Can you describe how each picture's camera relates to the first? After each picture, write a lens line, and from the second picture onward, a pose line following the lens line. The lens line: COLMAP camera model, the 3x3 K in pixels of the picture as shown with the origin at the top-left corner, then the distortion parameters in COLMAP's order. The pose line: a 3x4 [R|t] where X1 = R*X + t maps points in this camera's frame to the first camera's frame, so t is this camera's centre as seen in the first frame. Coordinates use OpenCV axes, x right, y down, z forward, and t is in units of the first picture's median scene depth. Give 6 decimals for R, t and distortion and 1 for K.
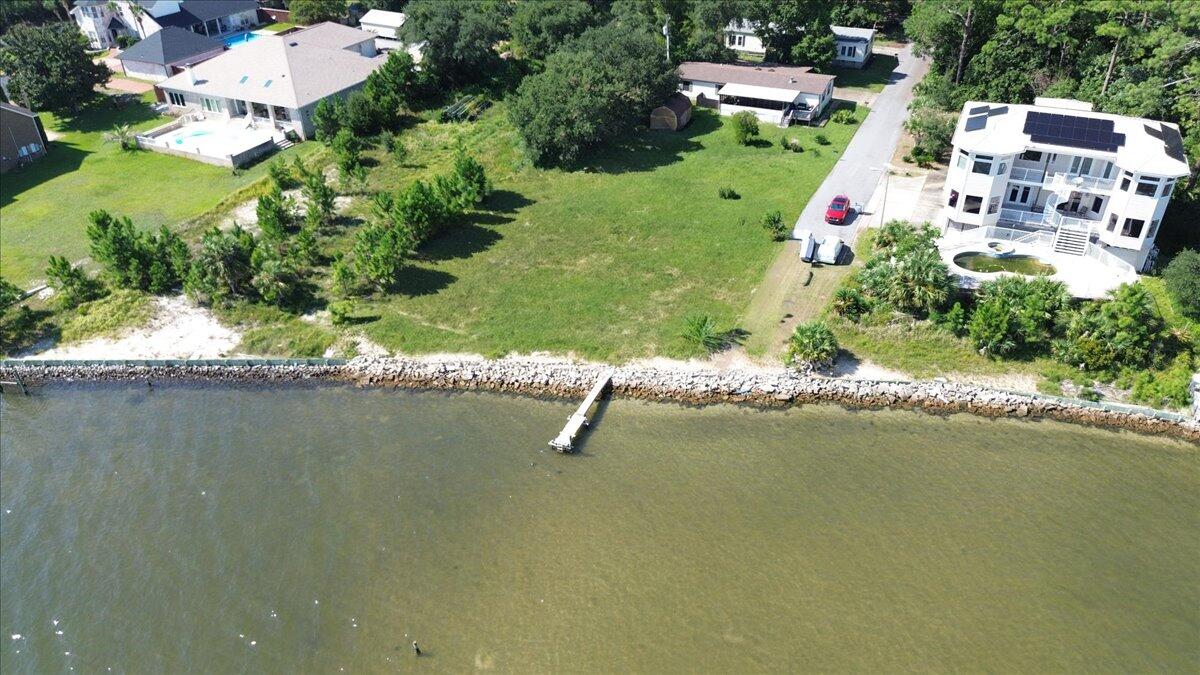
lens RADIAL K [[861.9, 0, 599.5], [0, 861.9, 345.6], [0, 0, 1]] dist [0.062097, -0.064760]
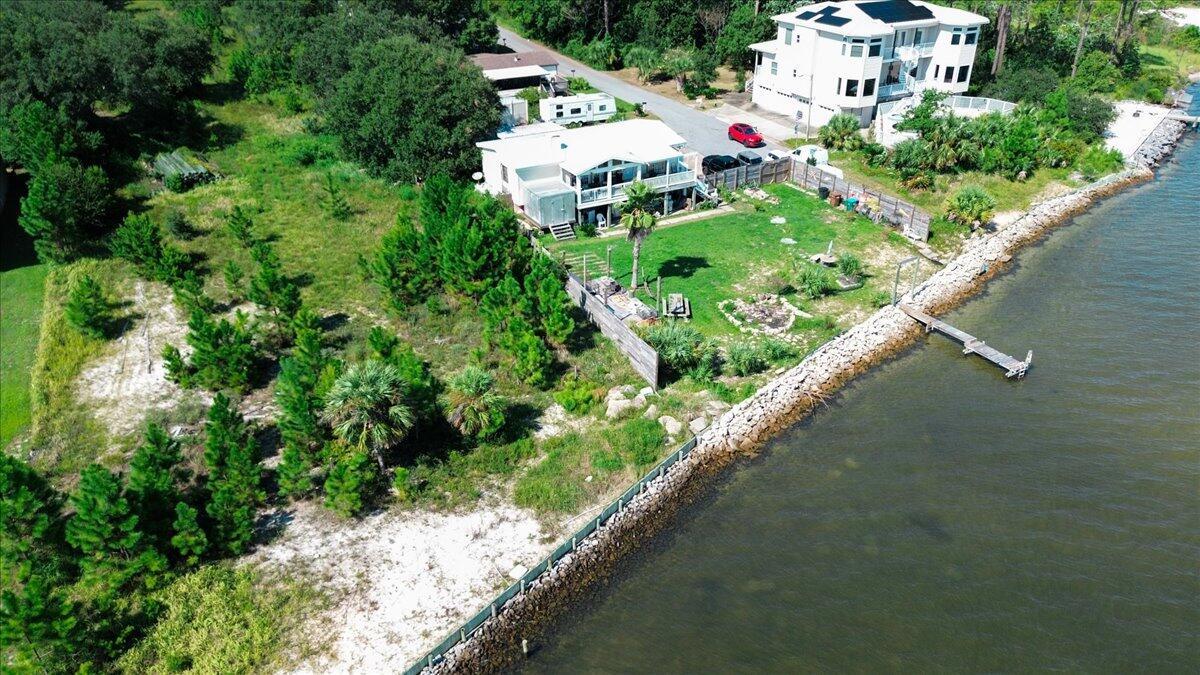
lens RADIAL K [[861.9, 0, 606.1], [0, 861.9, 339.3], [0, 0, 1]] dist [0.062097, -0.064760]
pose [[0.621450, -0.366780, 0.692295, -0.614575], [0.426791, 0.899509, 0.093446, -0.112439], [-0.657000, 0.237393, 0.715538, 0.473967]]
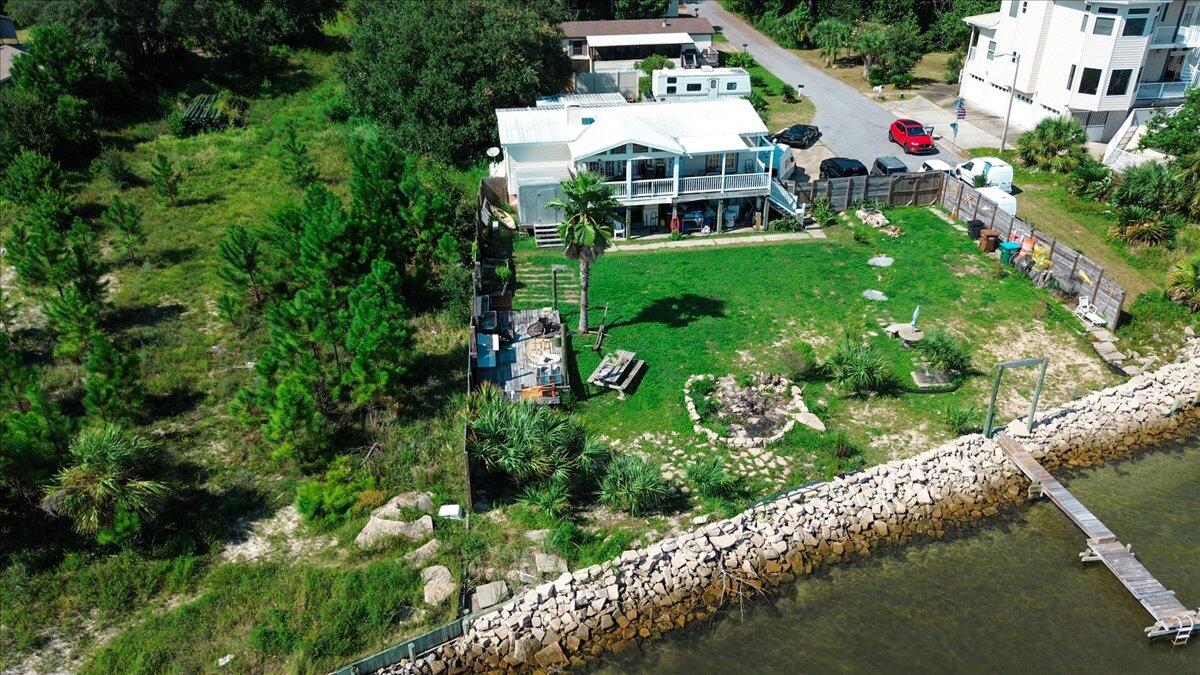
lens RADIAL K [[861.9, 0, 602.1], [0, 861.9, 337.8], [0, 0, 1]] dist [0.062097, -0.064760]
pose [[0.856706, -0.243388, 0.454771, -0.311189], [0.282786, 0.958985, -0.019481, -0.060240], [-0.431378, 0.145293, 0.890395, 0.526253]]
